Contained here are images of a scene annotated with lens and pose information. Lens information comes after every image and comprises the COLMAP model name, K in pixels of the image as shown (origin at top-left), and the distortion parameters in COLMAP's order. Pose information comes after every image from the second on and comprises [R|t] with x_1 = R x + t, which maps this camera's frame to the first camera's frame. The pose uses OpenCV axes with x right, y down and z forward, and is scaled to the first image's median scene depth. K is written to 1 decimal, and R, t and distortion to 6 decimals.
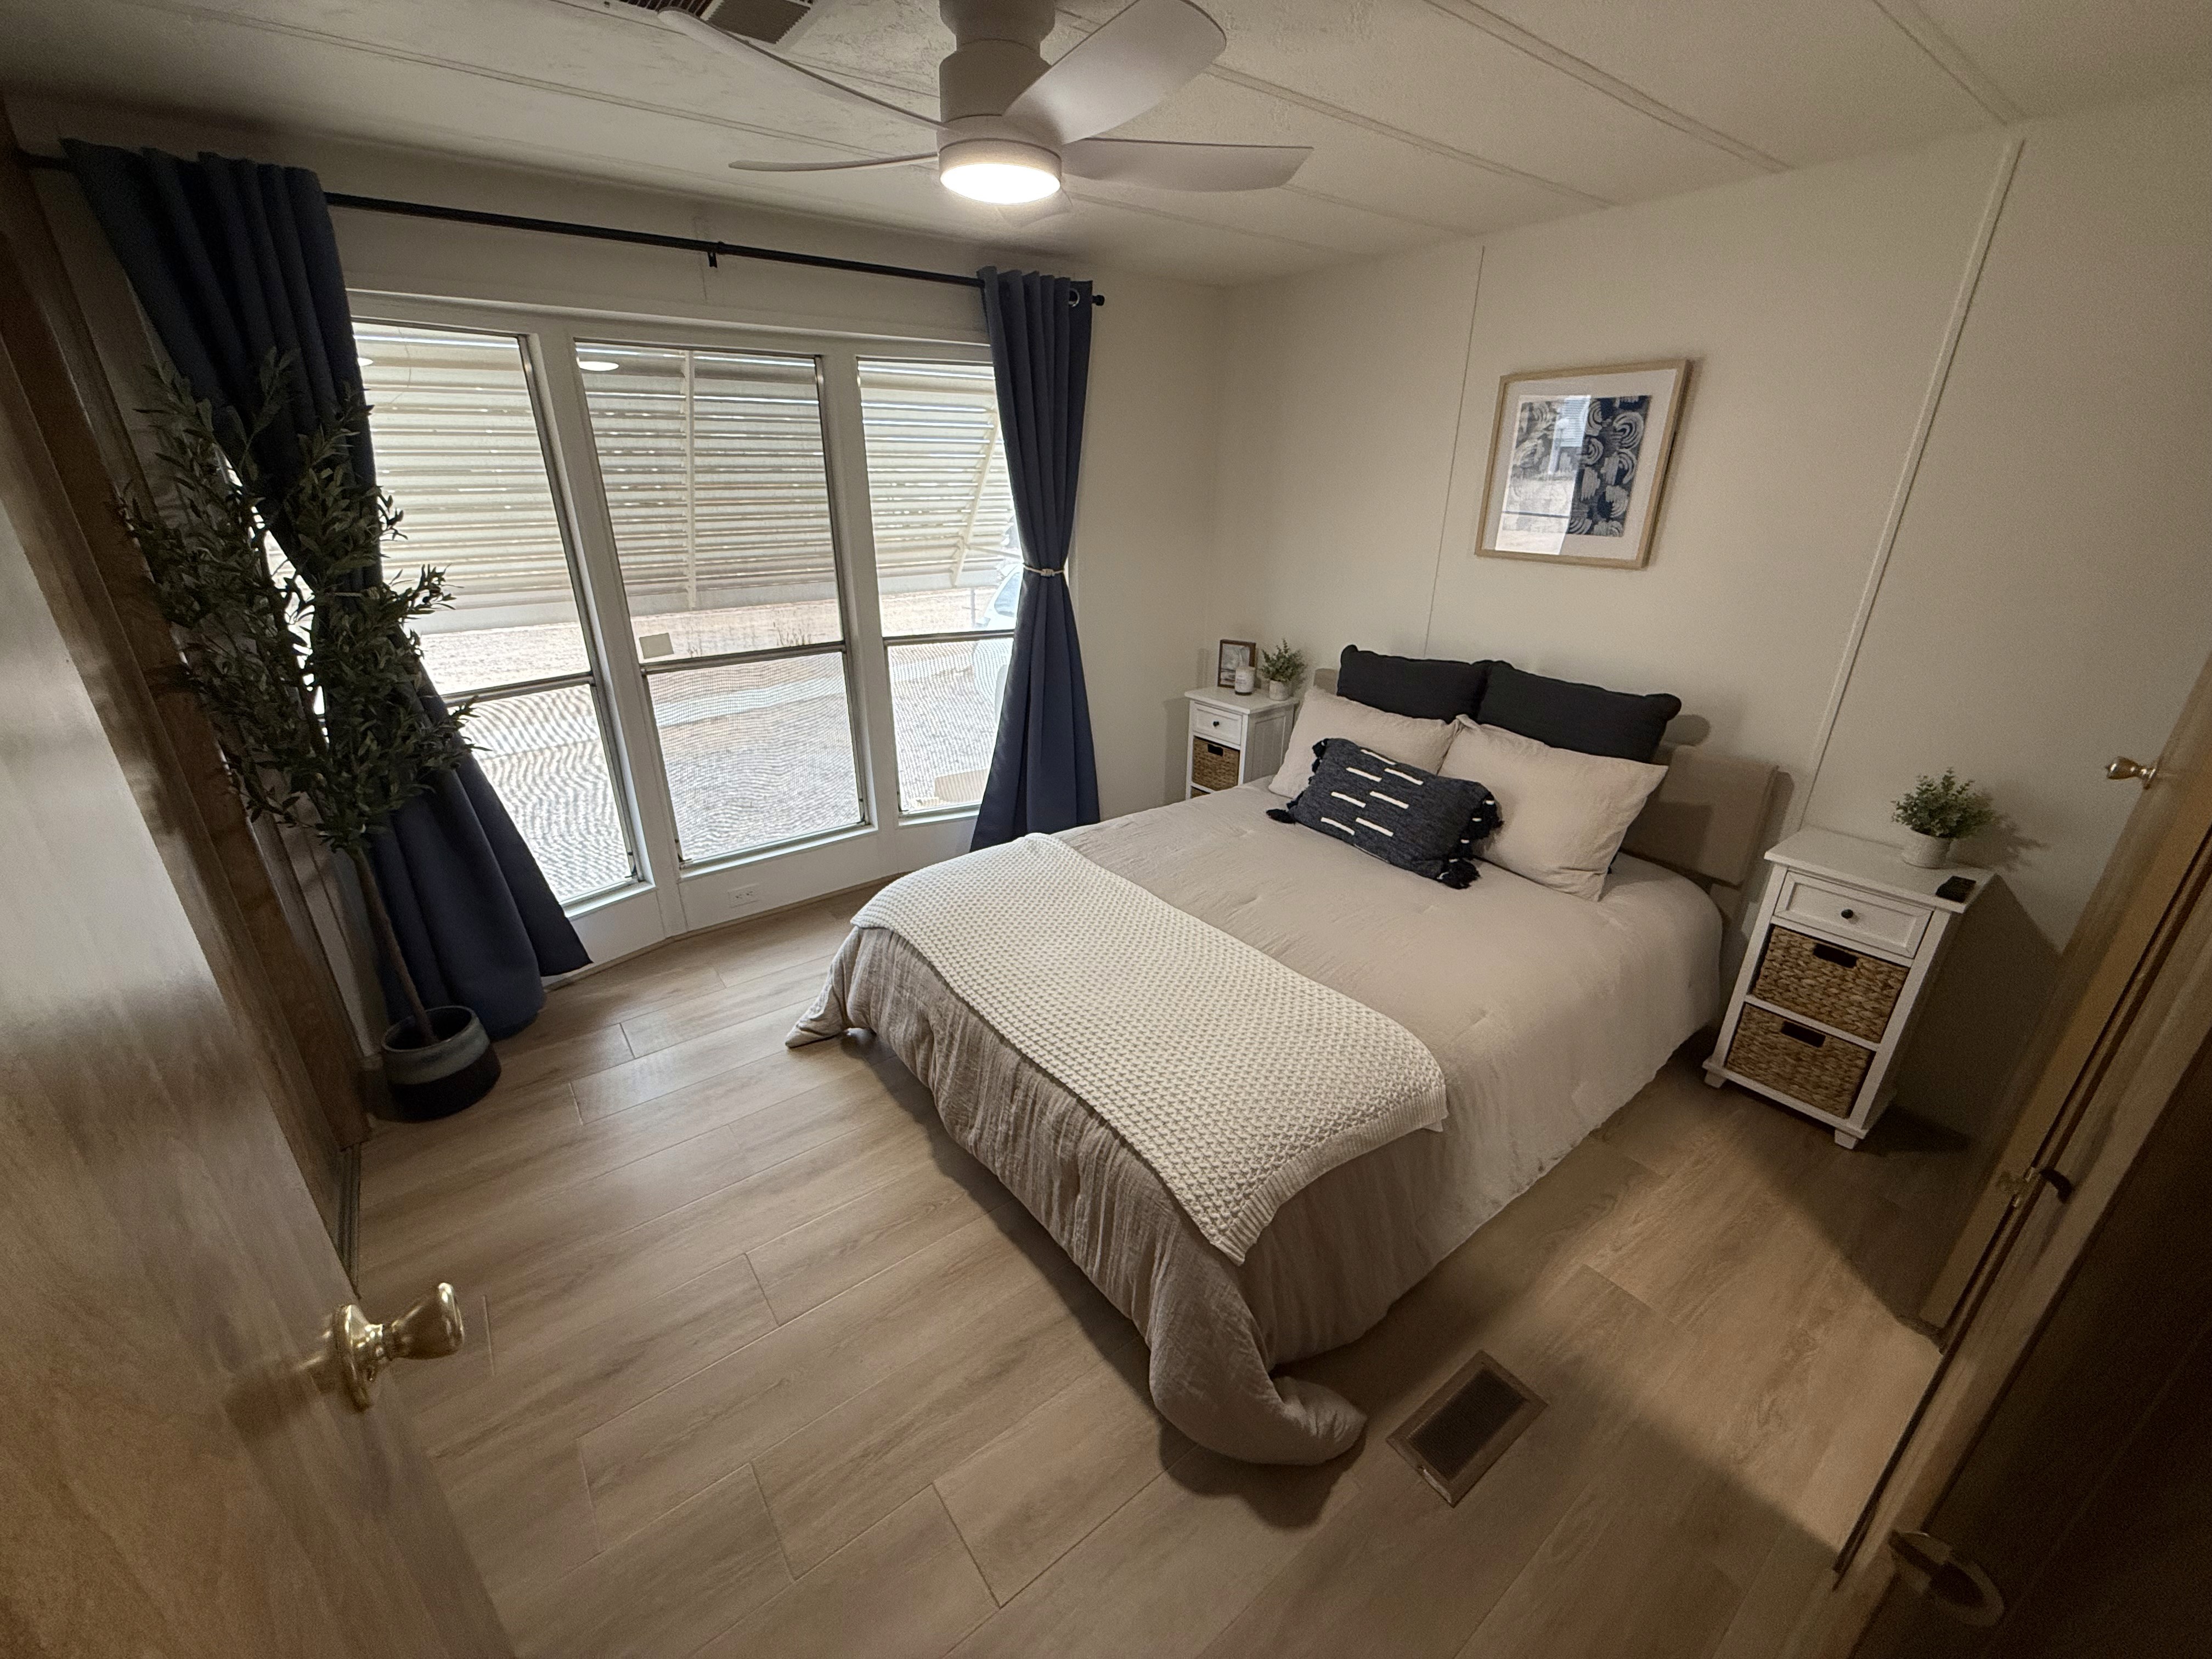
lens RADIAL K [[882.1, 0, 1081.7], [0, 882.1, 831.9], [0, 0, 1]] dist [0.002364, -0.000398]
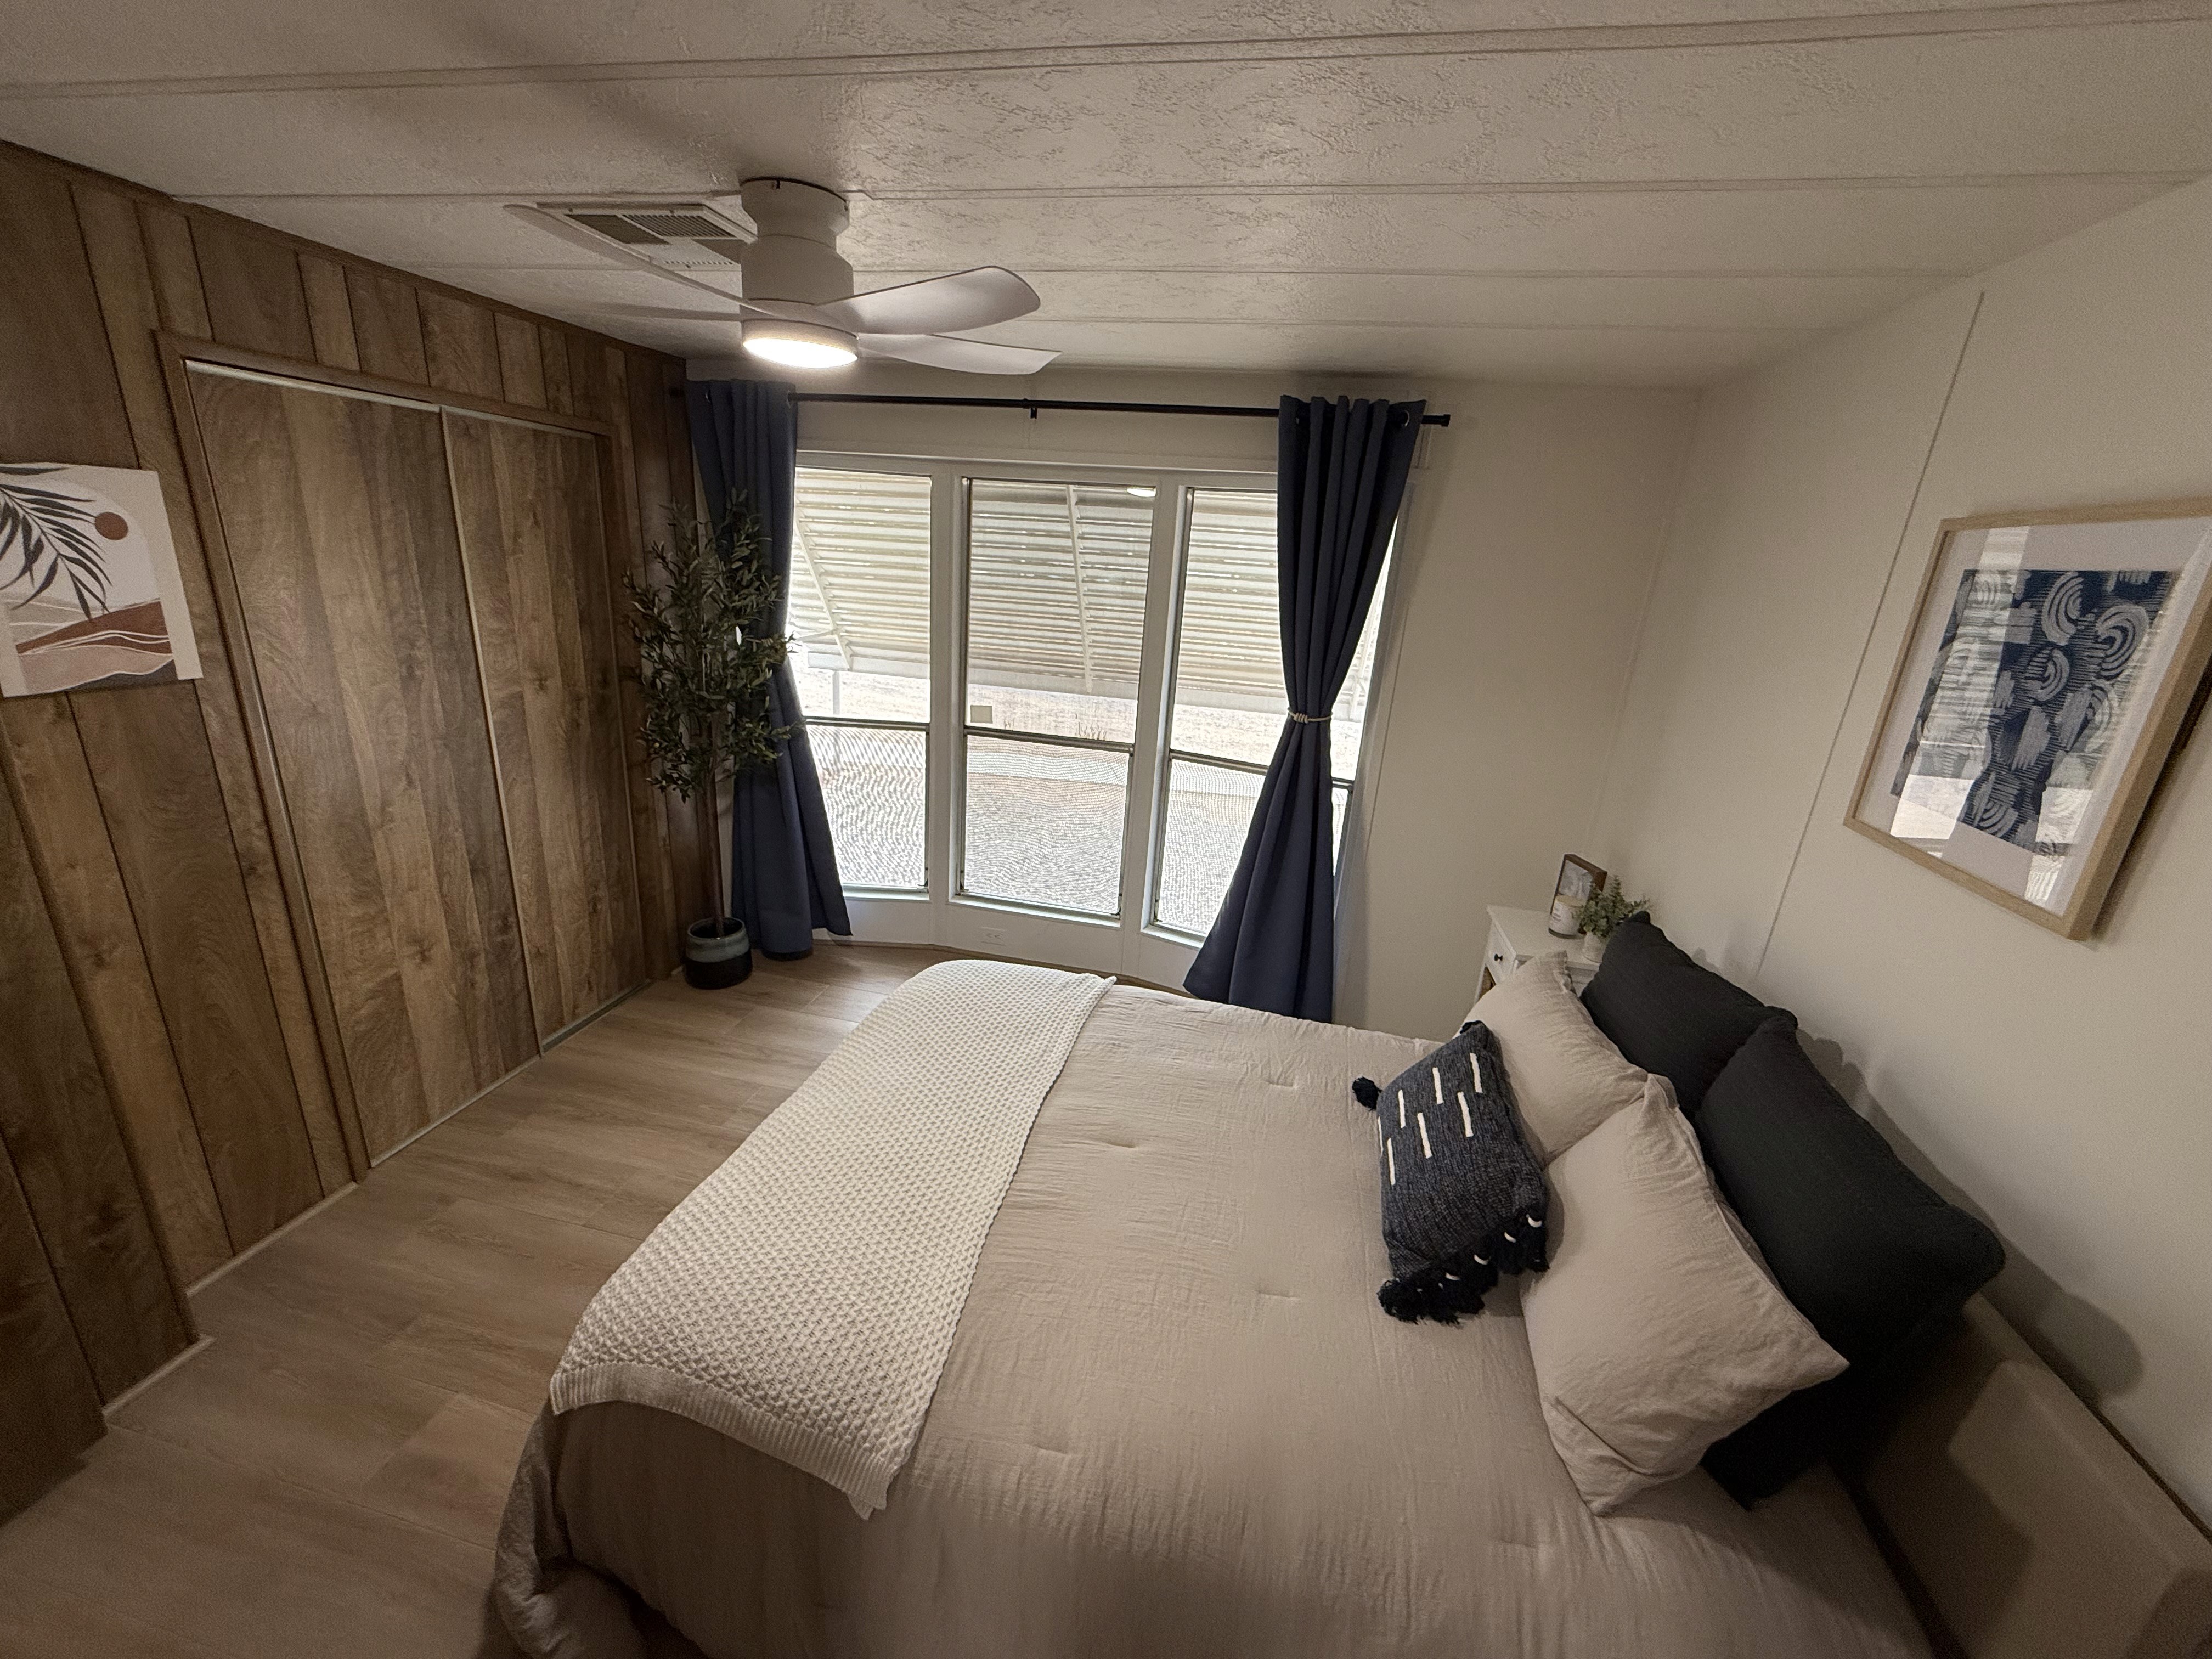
lens RADIAL K [[882.1, 0, 1103.6], [0, 882.1, 826.3], [0, 0, 1]] dist [0.002364, -0.000398]
pose [[0.646506, 0.270856, -0.713209, 0.547348], [-0.349008, 0.936299, 0.039212, -0.175886], [0.678398, 0.223565, 0.699854, 0.305120]]
